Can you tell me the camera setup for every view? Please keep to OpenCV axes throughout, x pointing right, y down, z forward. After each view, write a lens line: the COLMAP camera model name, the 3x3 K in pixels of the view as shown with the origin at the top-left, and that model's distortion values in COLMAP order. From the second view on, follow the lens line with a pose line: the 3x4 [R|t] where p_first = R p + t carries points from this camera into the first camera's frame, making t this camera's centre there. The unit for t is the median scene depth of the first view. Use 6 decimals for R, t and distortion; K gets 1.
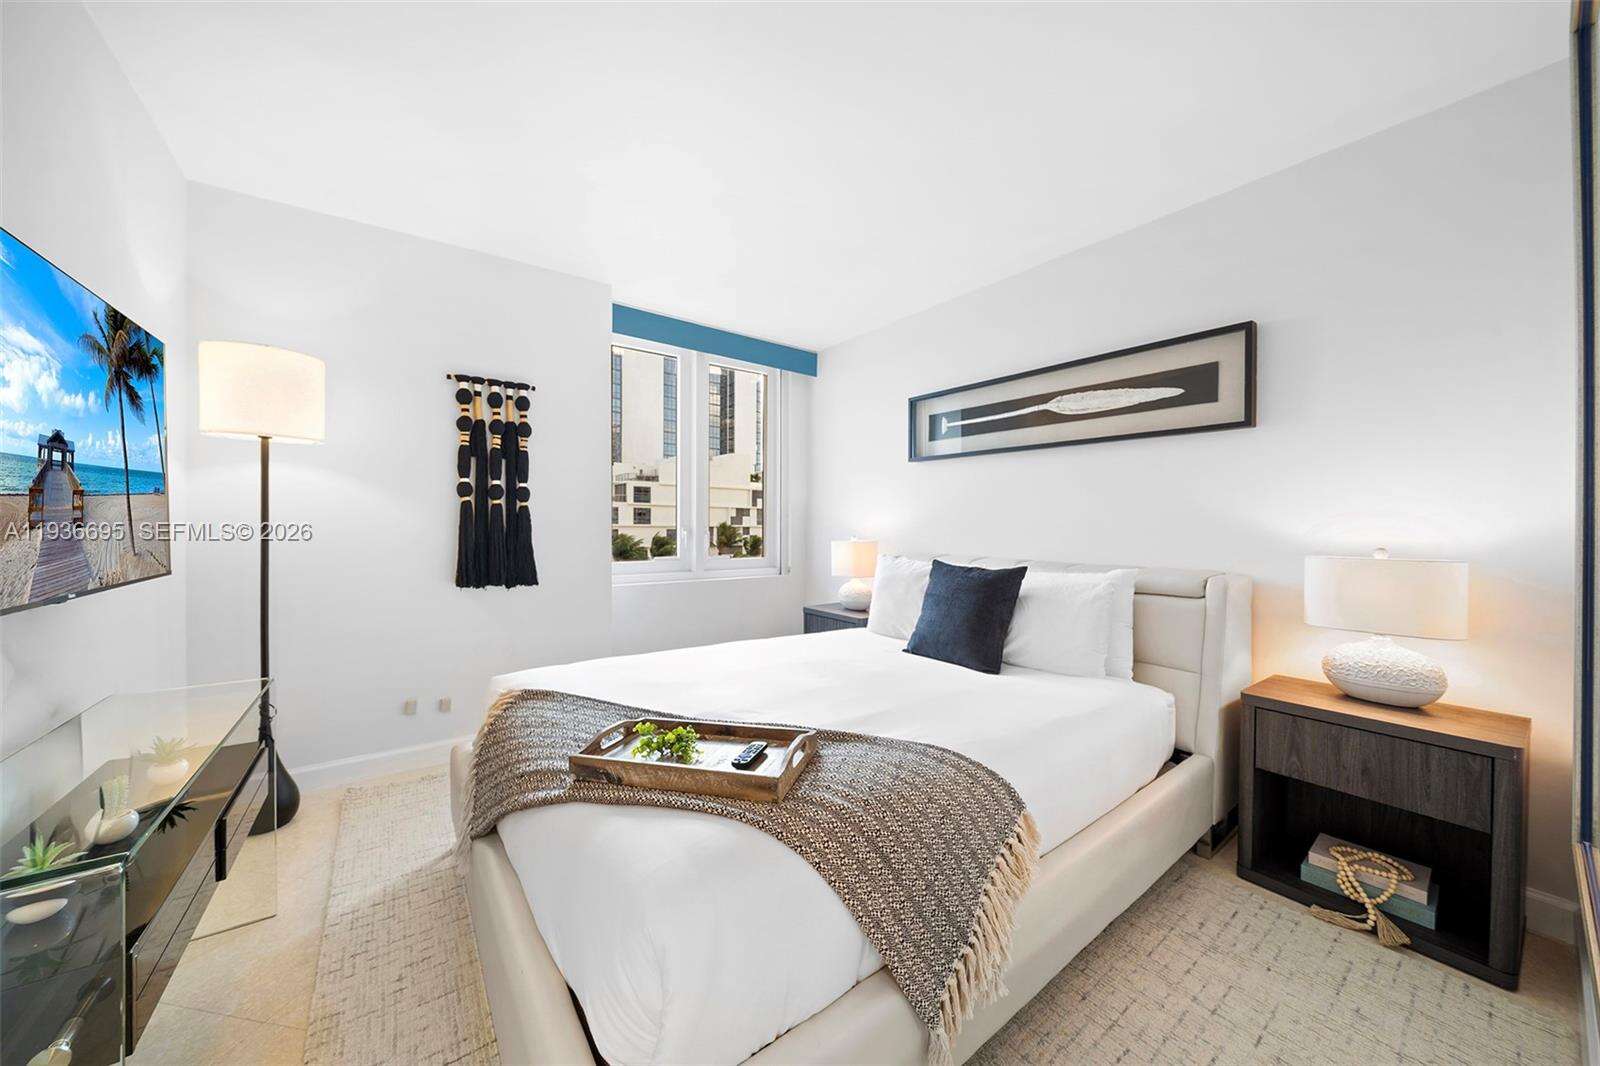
lens RADIAL K [[539.7, 0, 792.4], [0, 539.7, 539.3], [0, 0, 1]] dist [-0.005877, 0.000336]
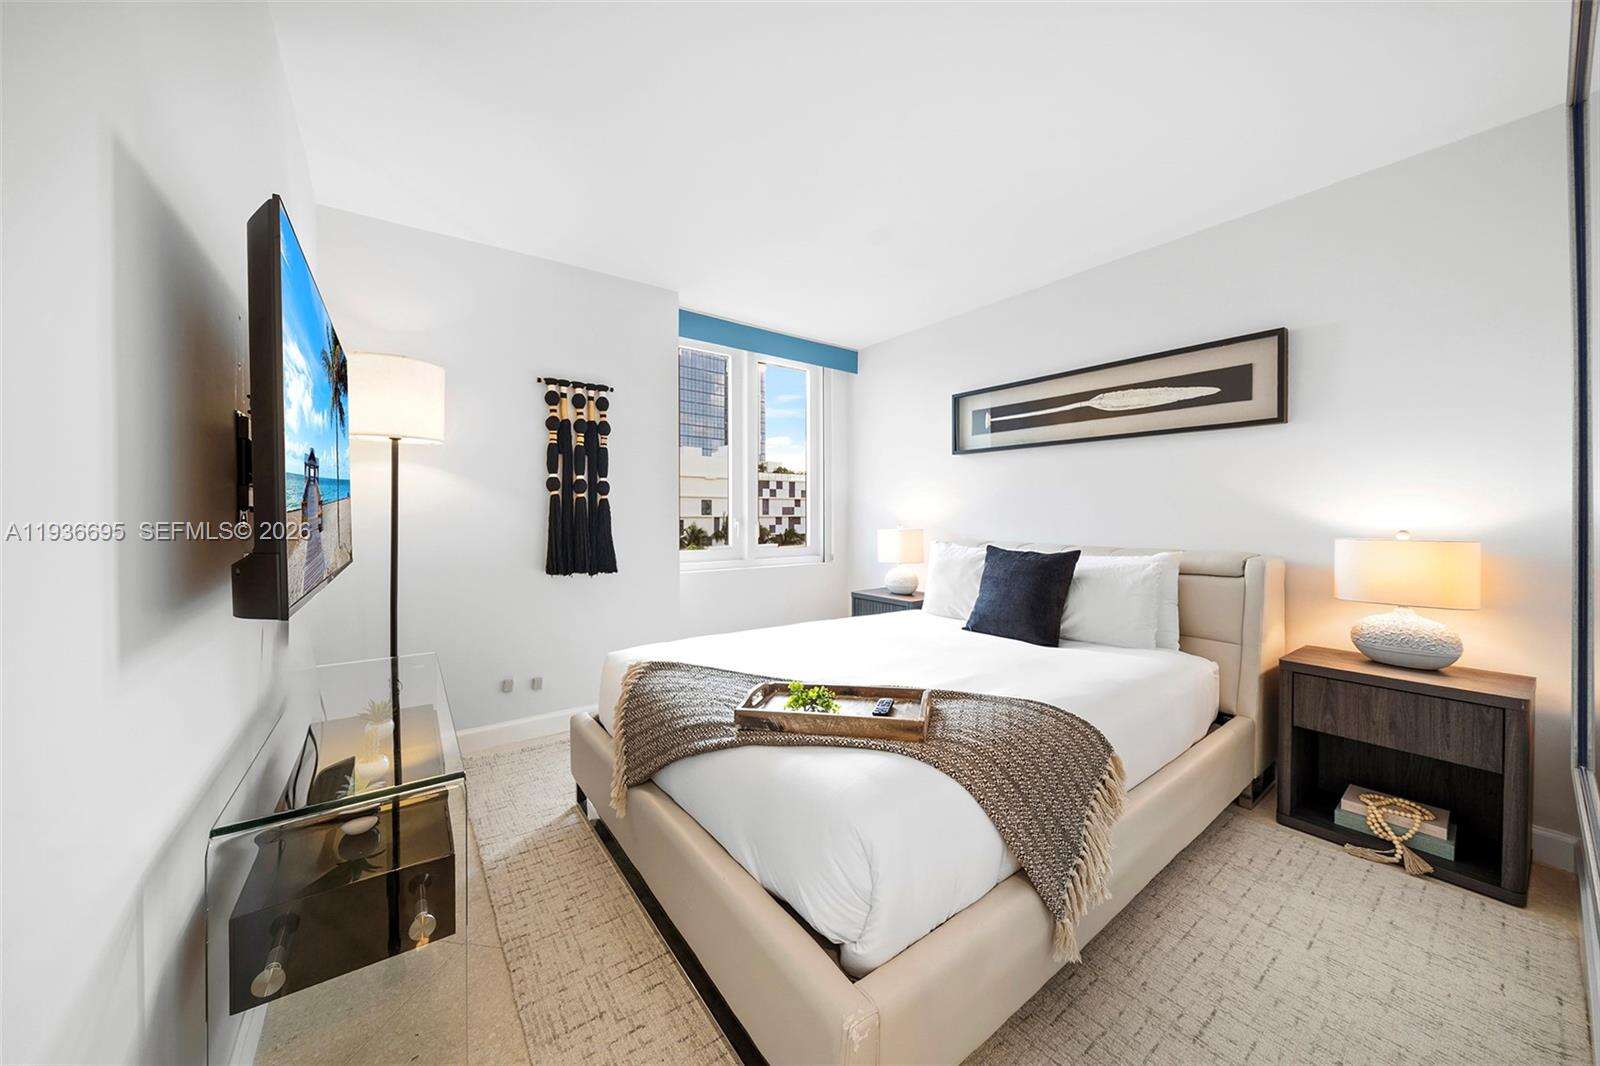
lens RADIAL K [[539.7, 0, 798.9], [0, 539.7, 530.5], [0, 0, 1]] dist [-0.005877, 0.000336]
pose [[0.999961, -0.008221, 0.003213, -0.155350], [0.008213, 0.999963, 0.002422, 0.002474], [-0.003233, -0.002395, 0.999992, -0.109394]]
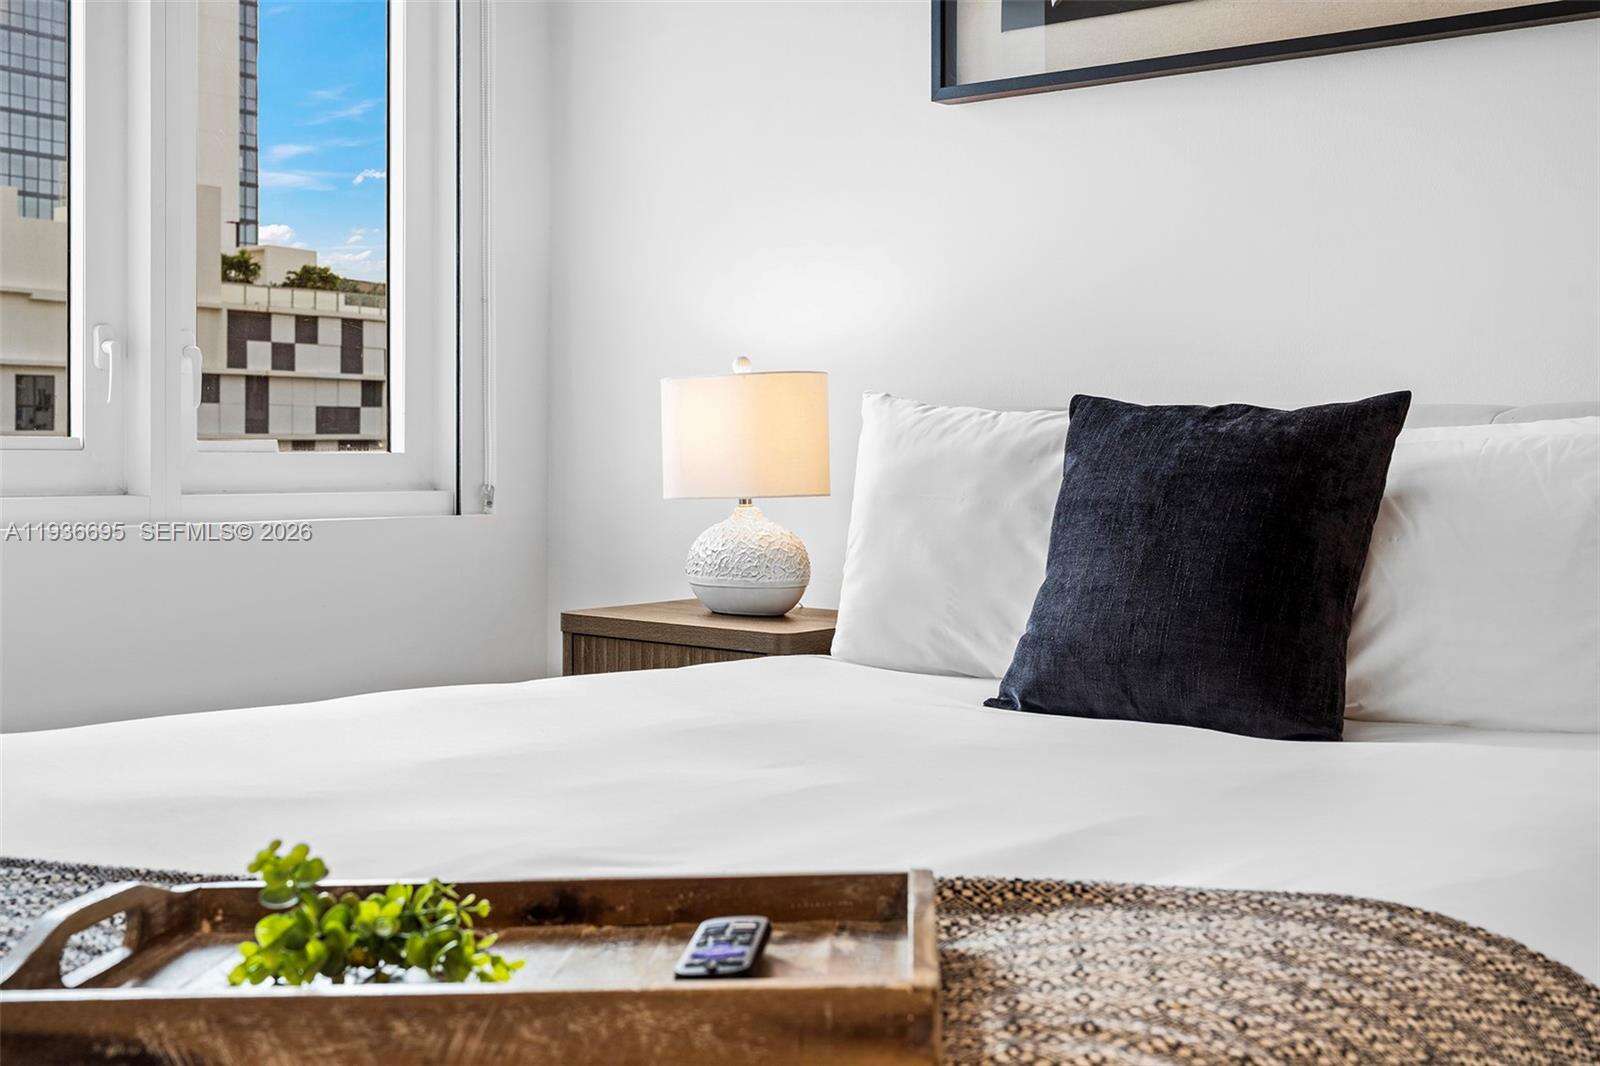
lens RADIAL K [[1801.5, 0, 803.4], [0, 1801.5, 475.4], [0, 0, 1]] dist [-0.006998, 0.000000]
pose [[0.972163, -0.003068, 0.234284, -0.138853], [0.004184, 0.999982, -0.004270, 0.106694], [-0.234267, 0.005131, 0.972159, 0.108612]]
